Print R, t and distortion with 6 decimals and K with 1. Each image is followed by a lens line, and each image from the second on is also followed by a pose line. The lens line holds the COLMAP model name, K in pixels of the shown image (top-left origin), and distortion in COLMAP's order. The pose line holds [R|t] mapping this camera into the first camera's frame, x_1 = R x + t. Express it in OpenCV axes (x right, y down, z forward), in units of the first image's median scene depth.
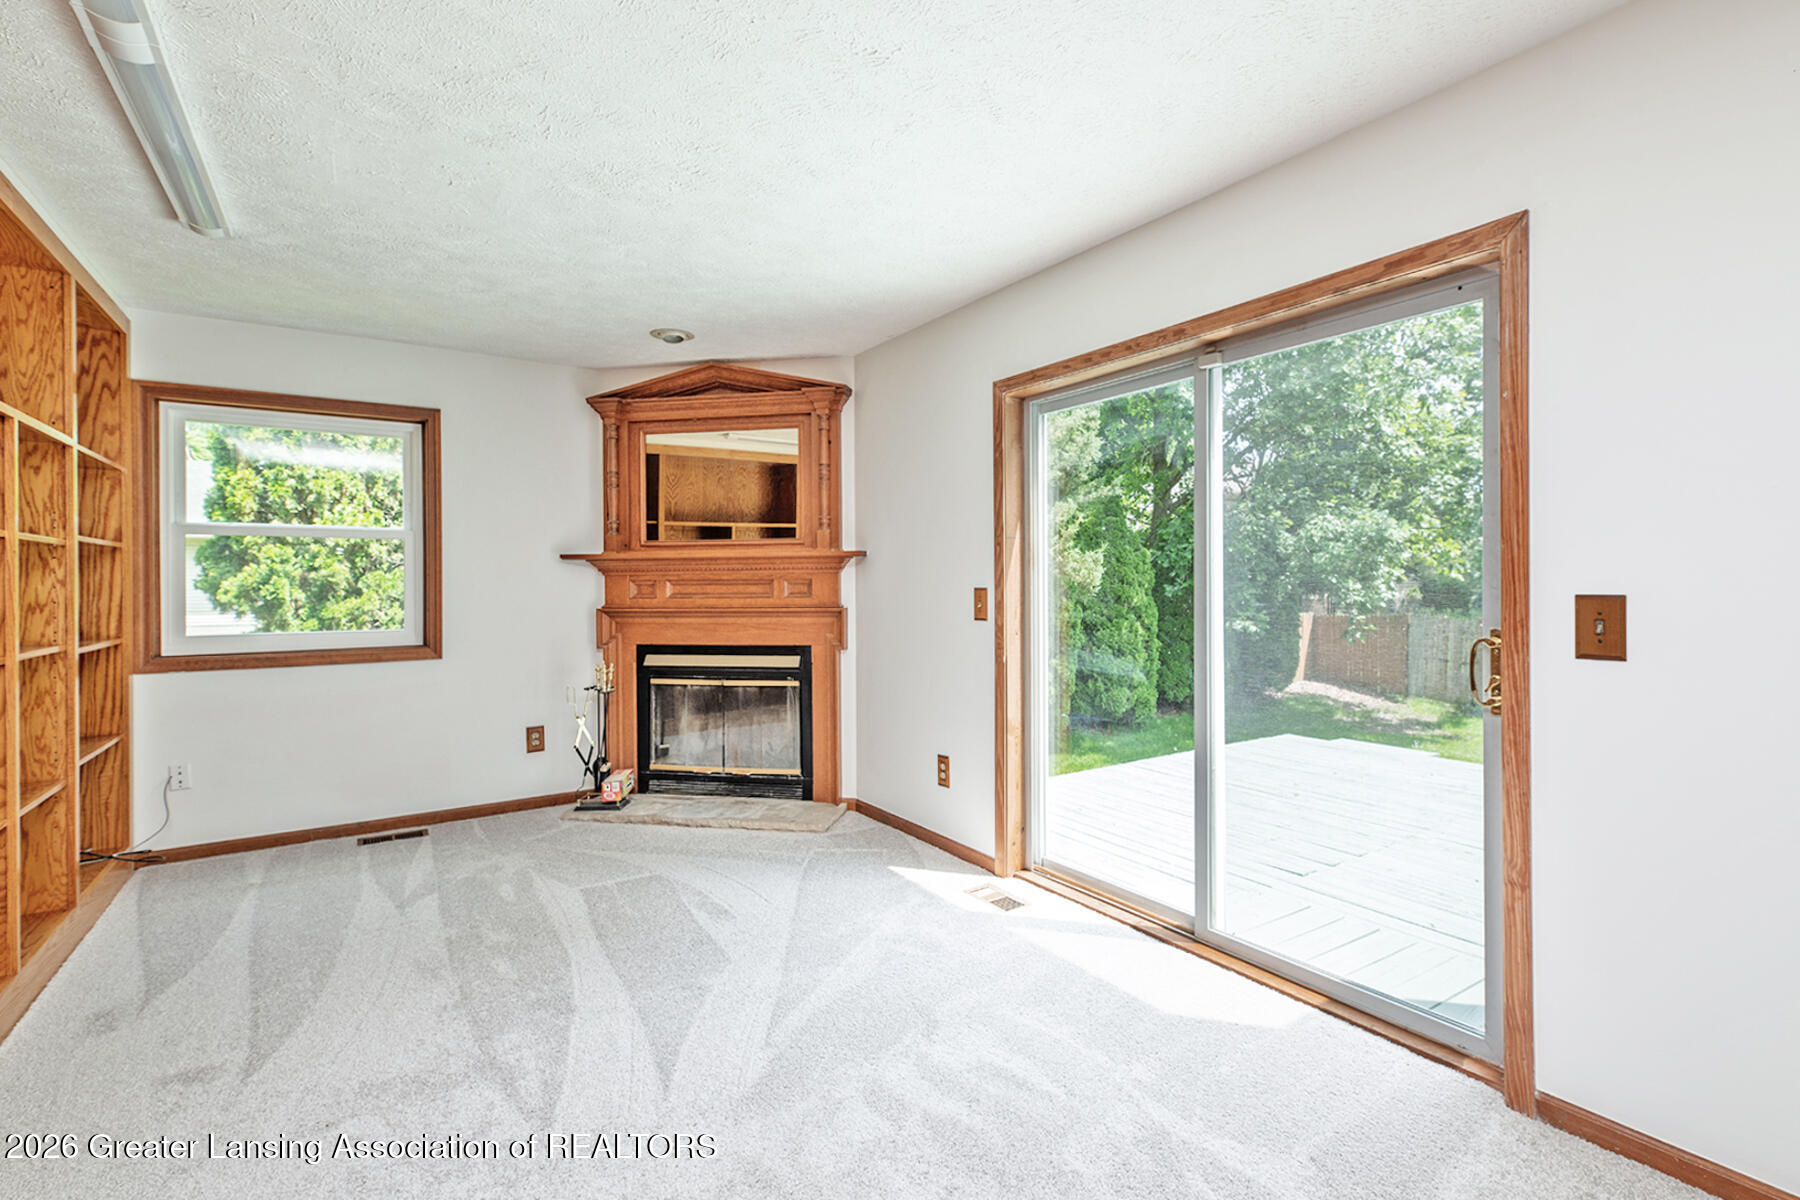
lens RADIAL K [[841.8, 0, 886.5], [0, 841.8, 593.1], [0, 0, 1]] dist [0.002795, 0.000268]
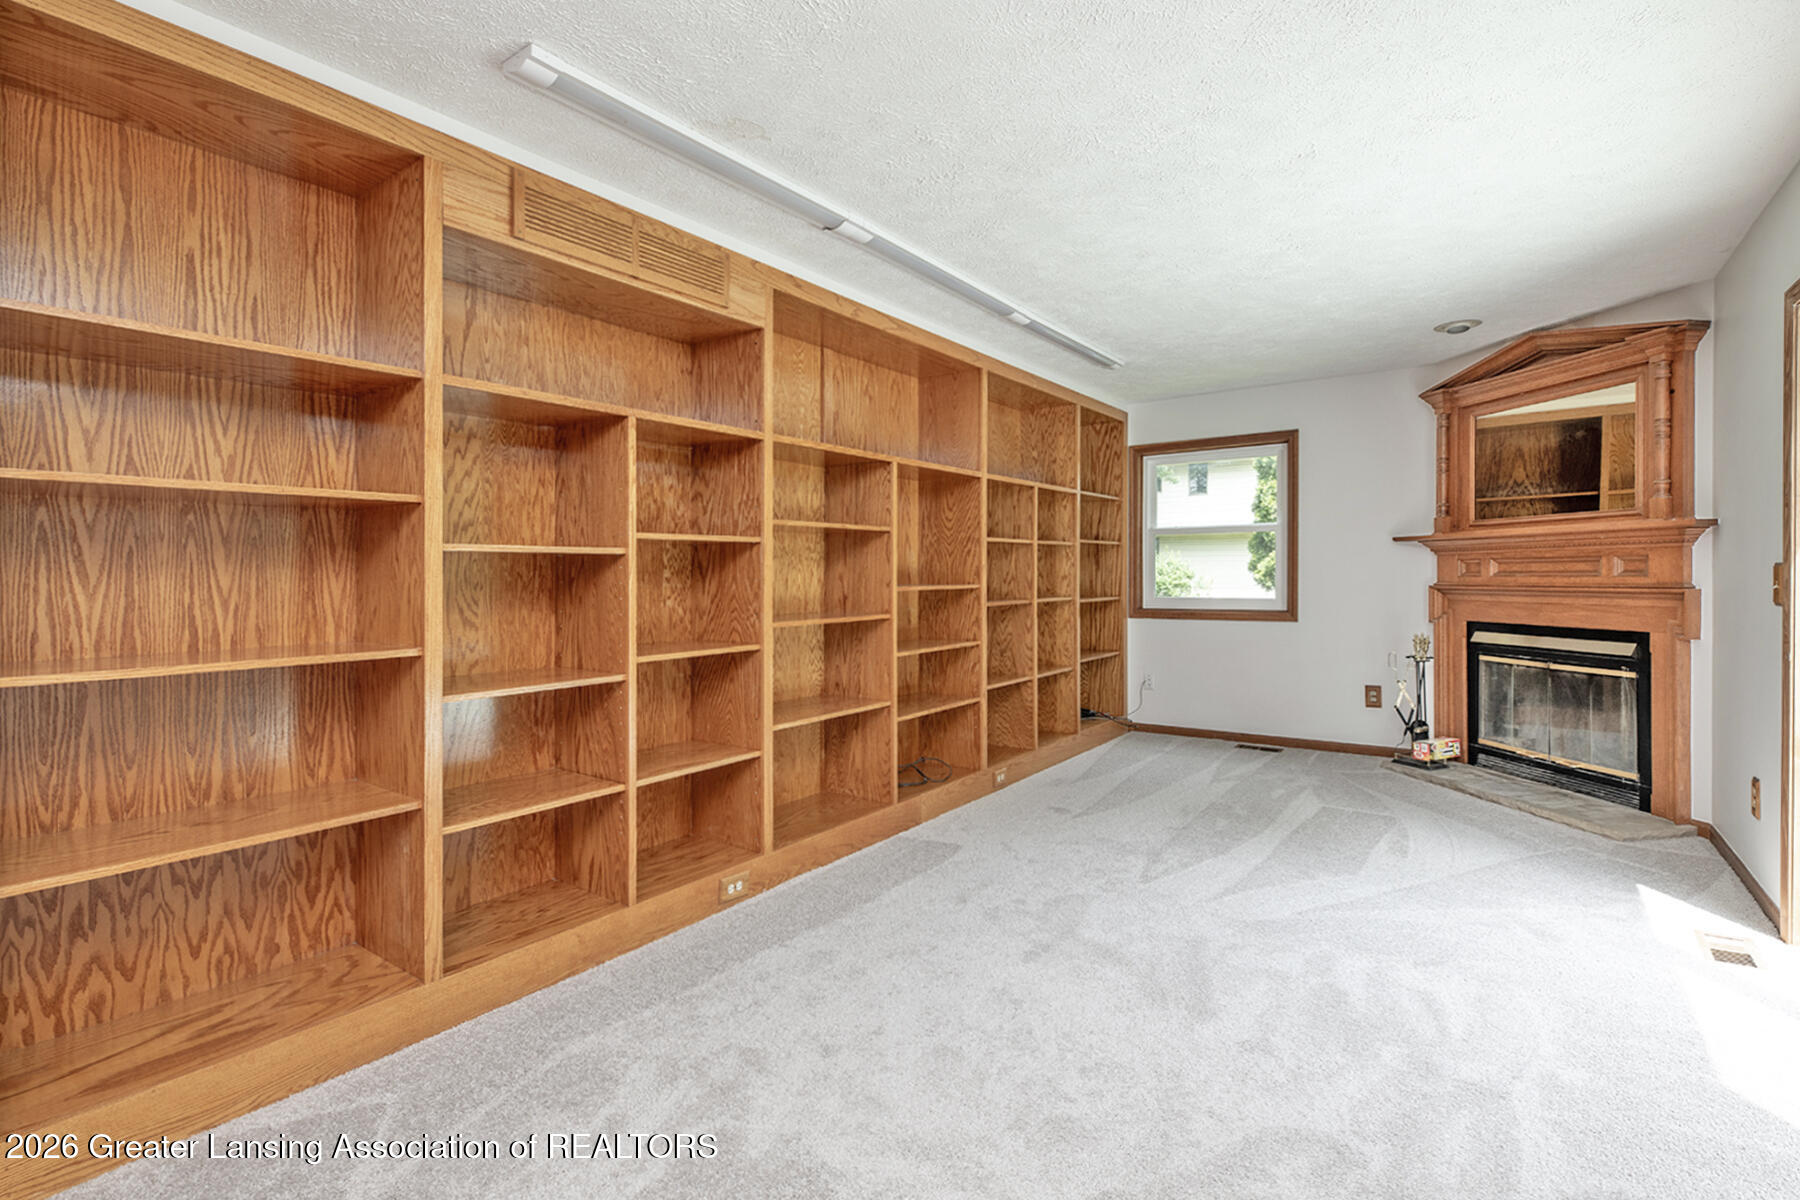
lens RADIAL K [[841.8, 0, 886.5], [0, 841.8, 593.1], [0, 0, 1]] dist [0.002795, 0.000268]
pose [[0.317904, 0.023921, -0.947821, 0.478886], [-0.005998, 0.999712, 0.023219, 0.007024], [0.948104, -0.001697, 0.317956, -0.012695]]
